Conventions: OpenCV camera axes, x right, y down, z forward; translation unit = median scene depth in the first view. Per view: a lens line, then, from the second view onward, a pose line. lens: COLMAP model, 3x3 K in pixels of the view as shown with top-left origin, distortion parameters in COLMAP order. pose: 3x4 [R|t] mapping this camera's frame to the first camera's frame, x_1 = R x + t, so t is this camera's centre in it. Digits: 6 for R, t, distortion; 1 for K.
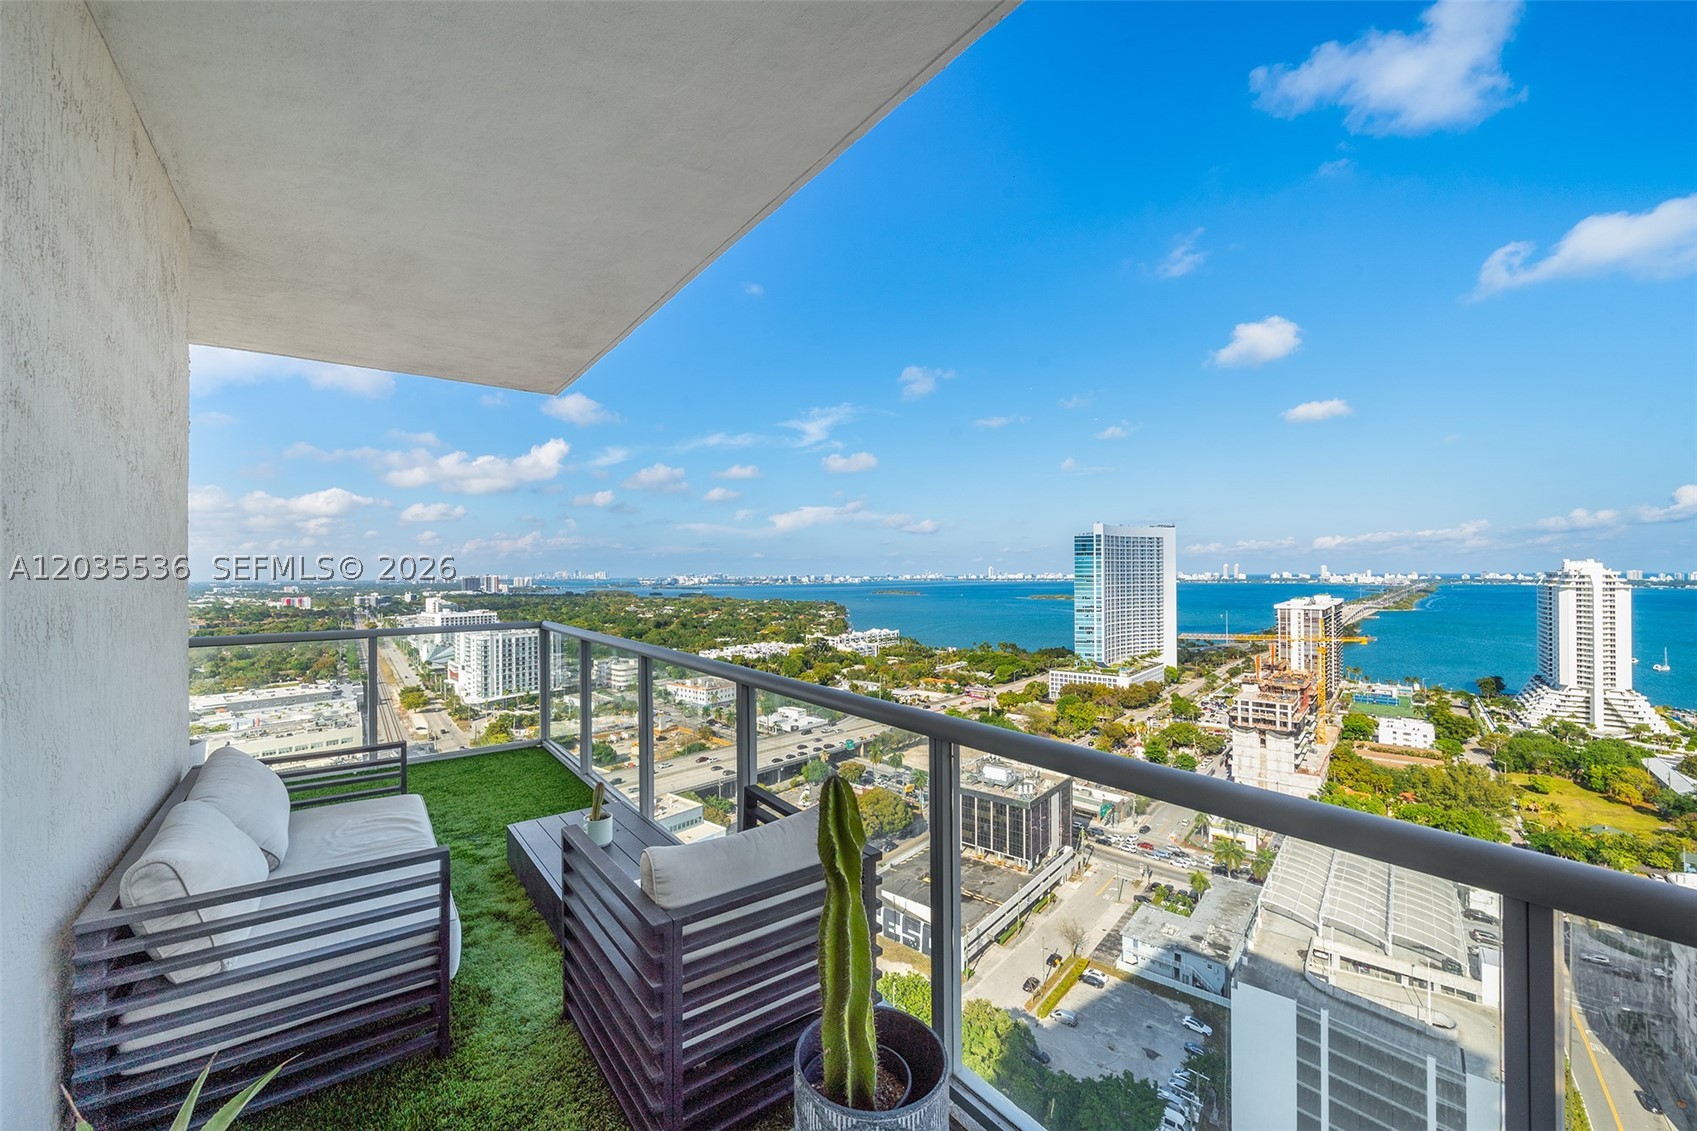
lens RADIAL K [[680.1, 0, 833.4], [0, 680.1, 566.2], [0, 0, 1]] dist [-0.003949, 0.000310]
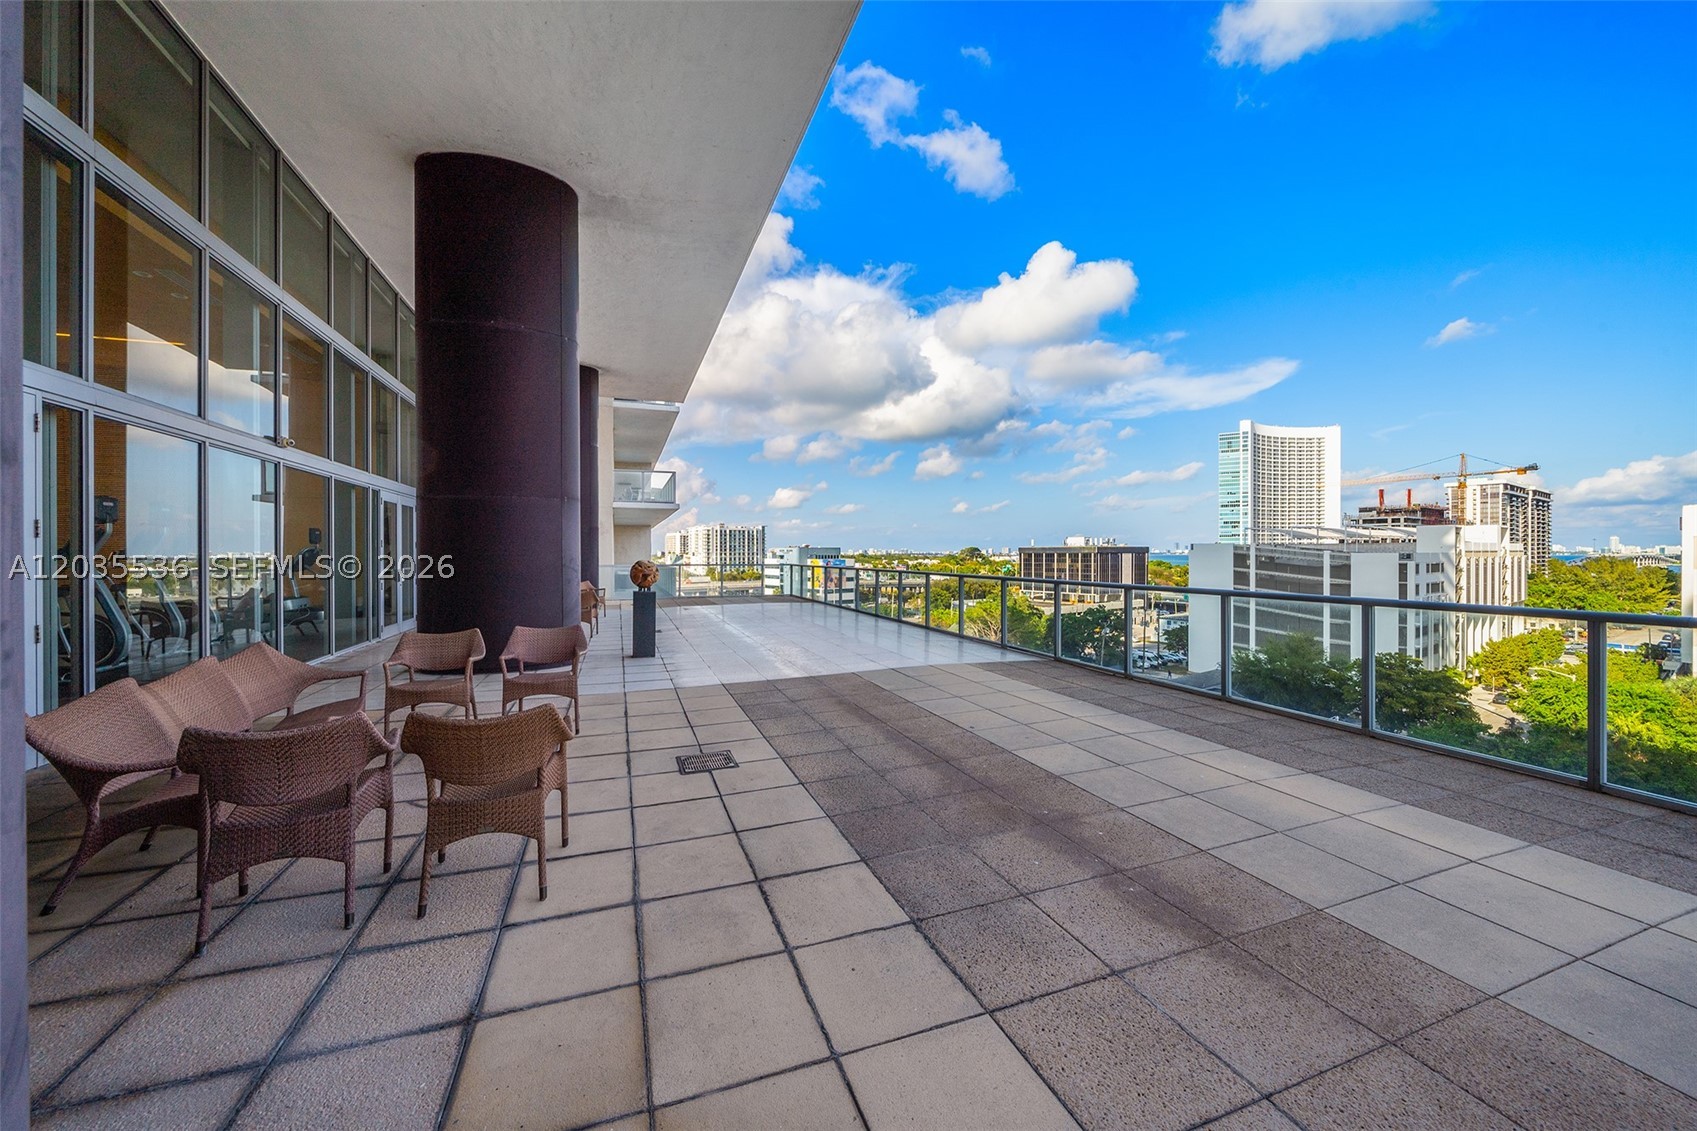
lens RADIAL K [[620.0, 0, 837.2], [0, 620.0, 558.6], [0, 0, 1]] dist [-0.002900, 0.000240]
pose [[0.960164, 0.003145, -0.279421, 0.062173], [-0.000301, 0.999948, 0.010223, 0.146308], [0.279439, -0.009732, 0.960114, -0.083233]]
